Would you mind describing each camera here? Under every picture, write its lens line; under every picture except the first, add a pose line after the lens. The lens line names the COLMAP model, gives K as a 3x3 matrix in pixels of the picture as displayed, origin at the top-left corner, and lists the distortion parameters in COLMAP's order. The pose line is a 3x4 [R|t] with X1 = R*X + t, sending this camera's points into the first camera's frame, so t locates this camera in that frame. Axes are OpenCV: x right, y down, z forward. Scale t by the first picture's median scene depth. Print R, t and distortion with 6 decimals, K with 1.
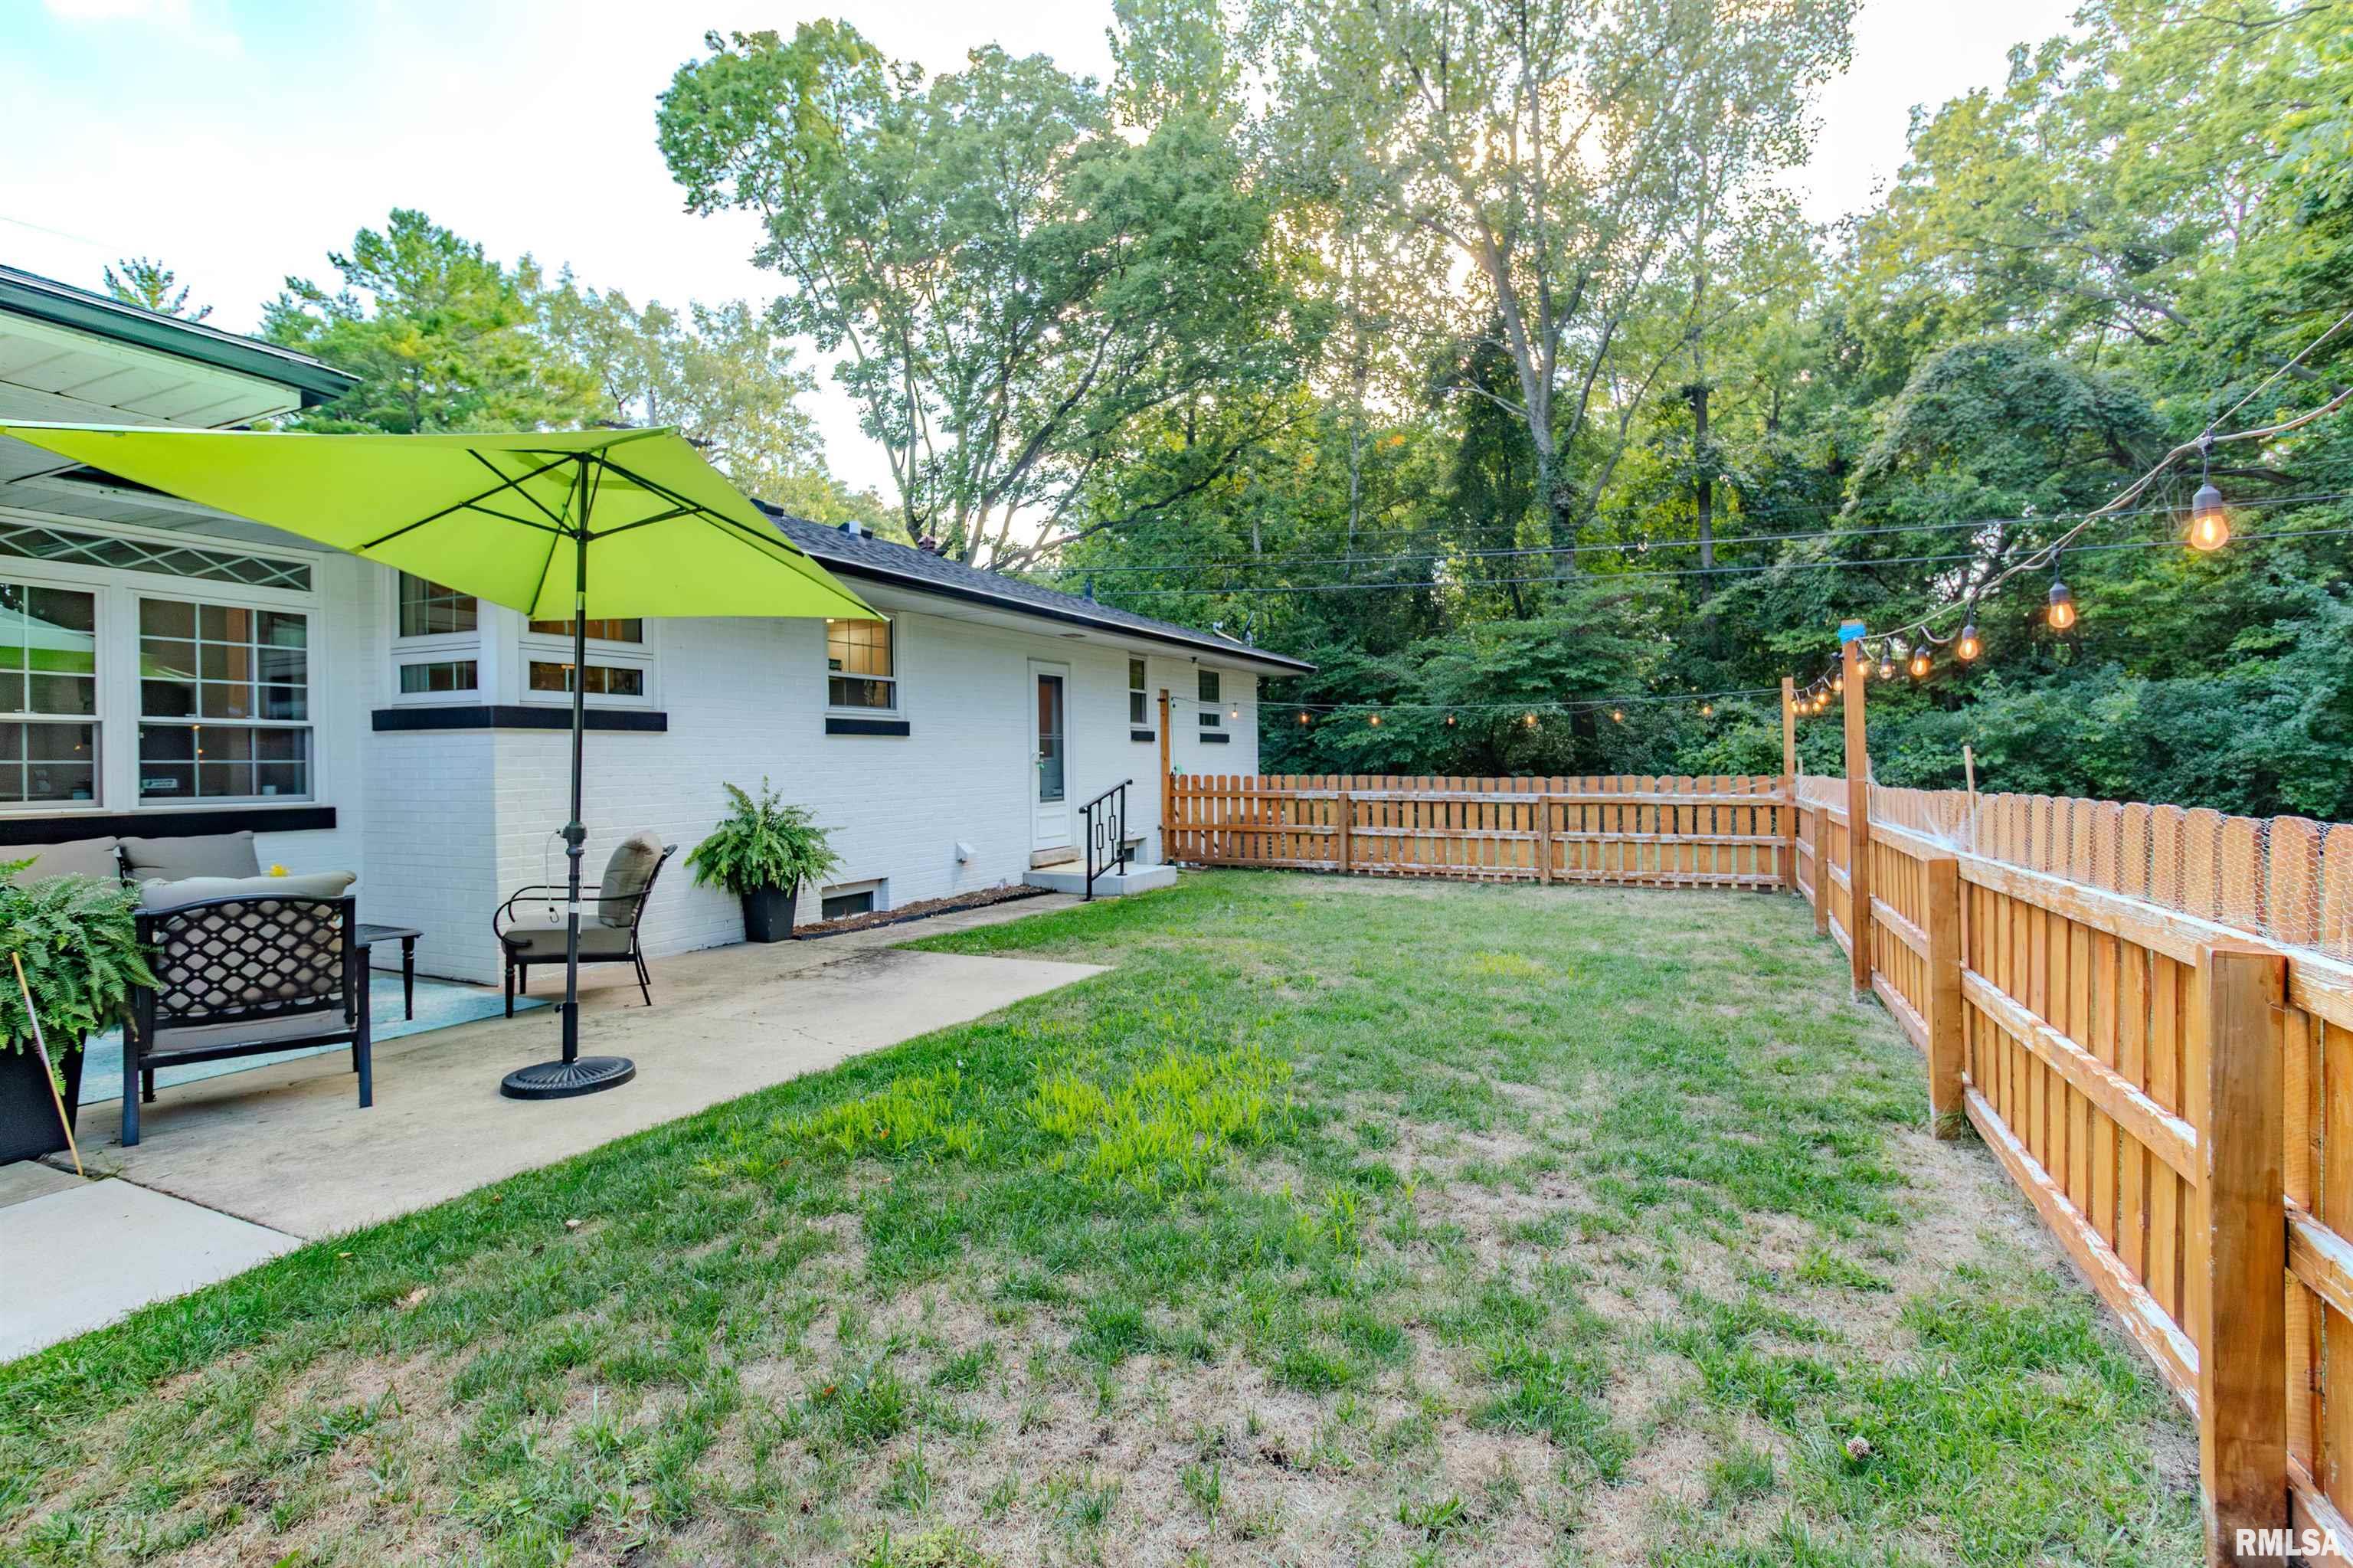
lens RADIAL K [[1099.4, 0, 1174.6], [0, 1099.4, 776.0], [0, 0, 1]] dist [0.001103, -0.000120]
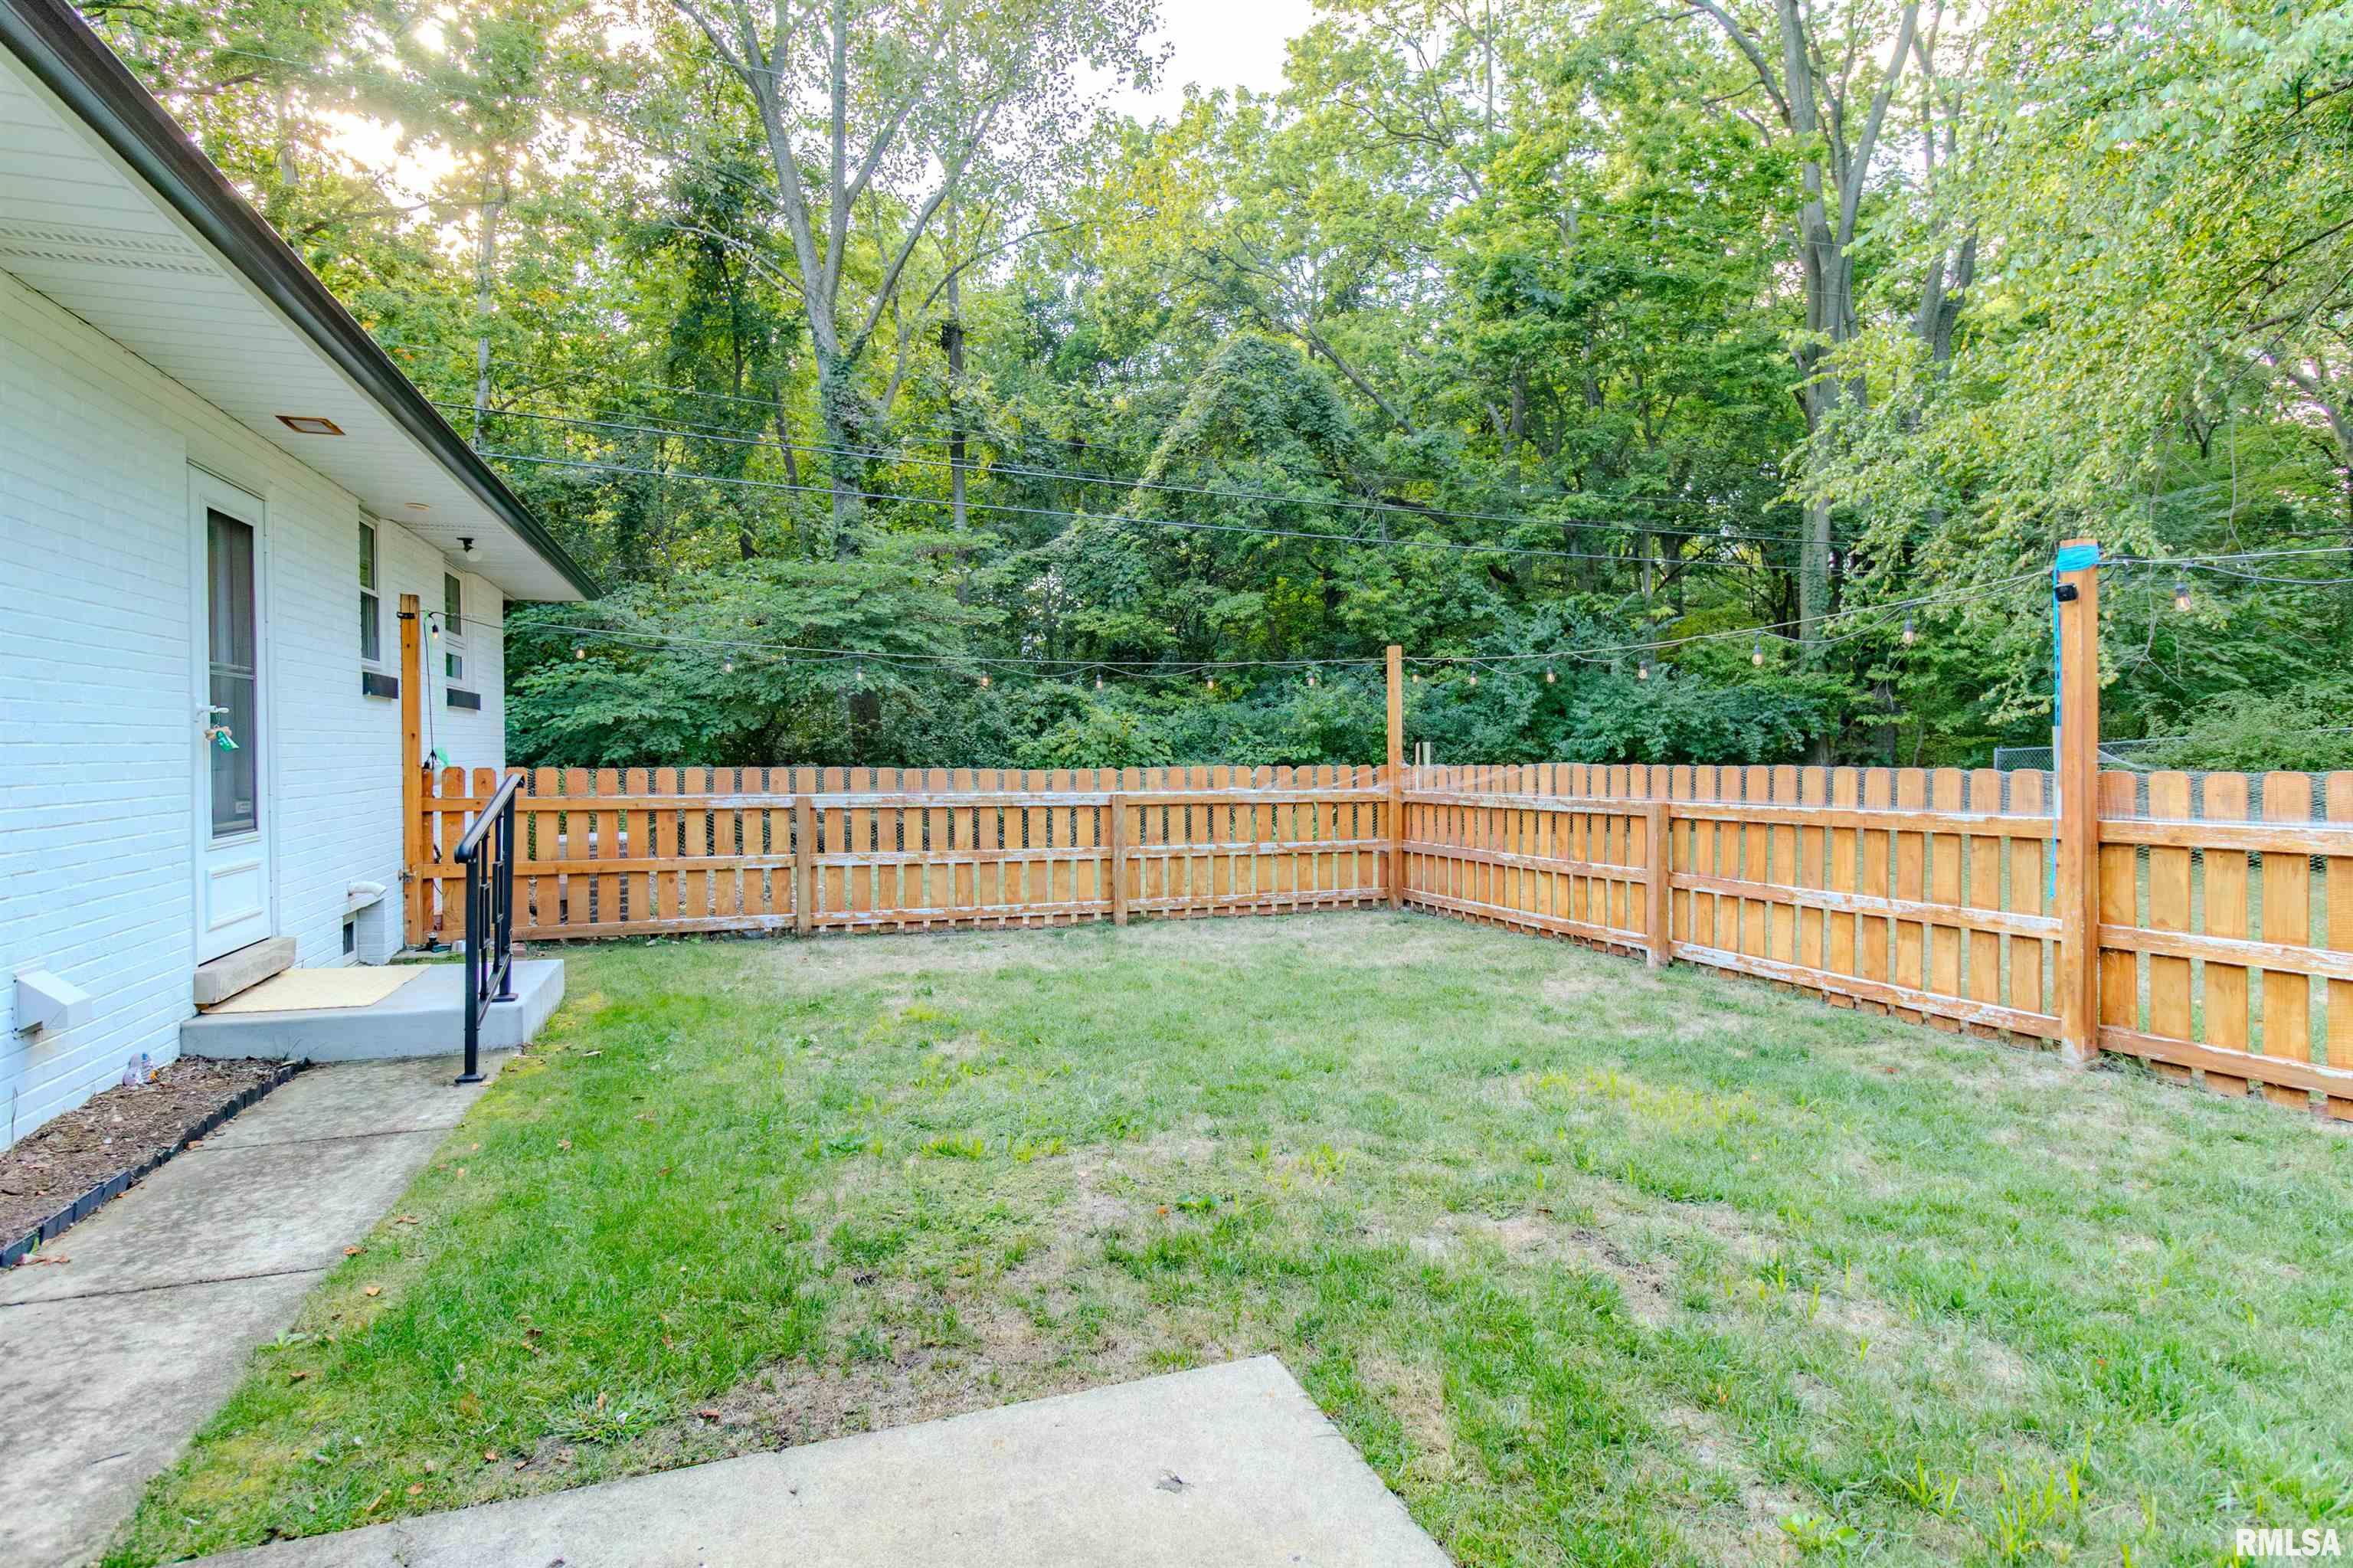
lens RADIAL K [[1214.6, 0, 1224.2], [0, 1214.6, 777.8], [0, 0, 1]] dist [-0.002141, -0.000200]
pose [[0.691085, -0.008651, 0.722721, -0.159280], [0.006096, 0.999963, 0.006140, 0.002740], [-0.722747, 0.000162, 0.691112, 0.393824]]
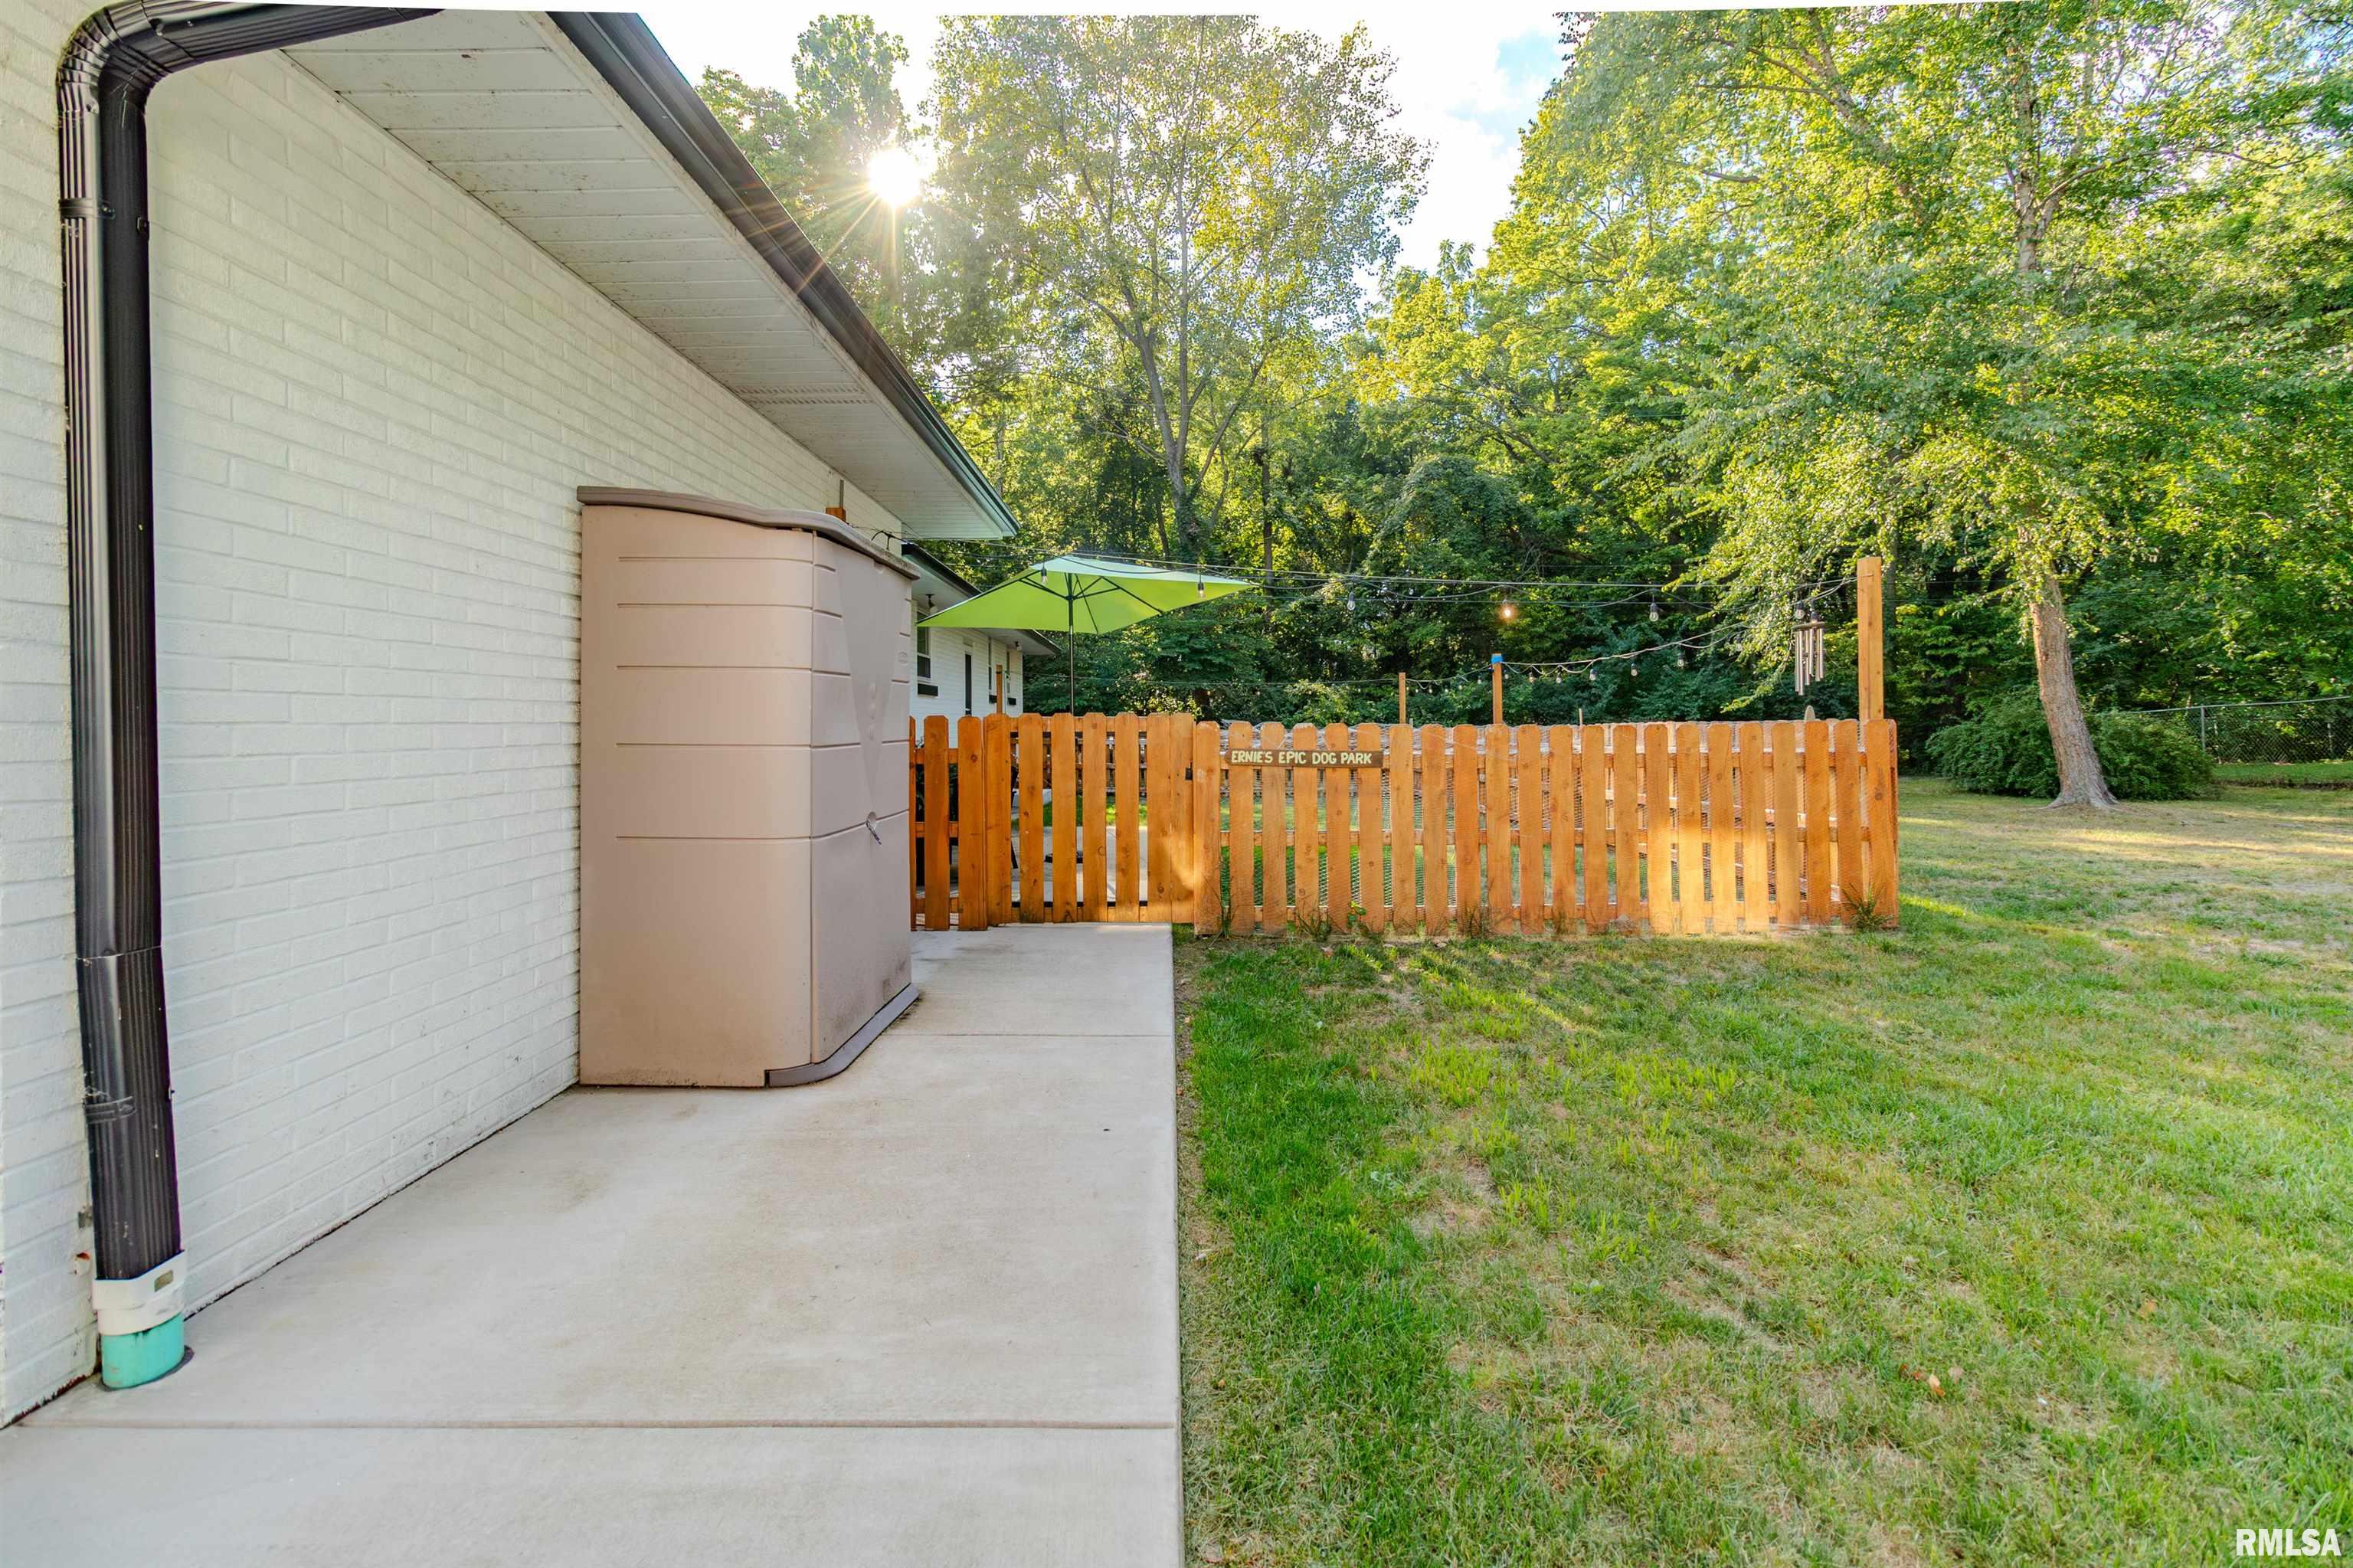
lens RADIAL K [[1038.8, 0, 1170.9], [0, 1038.8, 761.7], [0, 0, 1]] dist [-0.000055, -0.000047]
pose [[0.905224, -0.005766, 0.424896, -0.390367], [-0.002398, 0.999823, 0.018677, 0.018264], [-0.424928, -0.017926, 0.905050, -0.276208]]
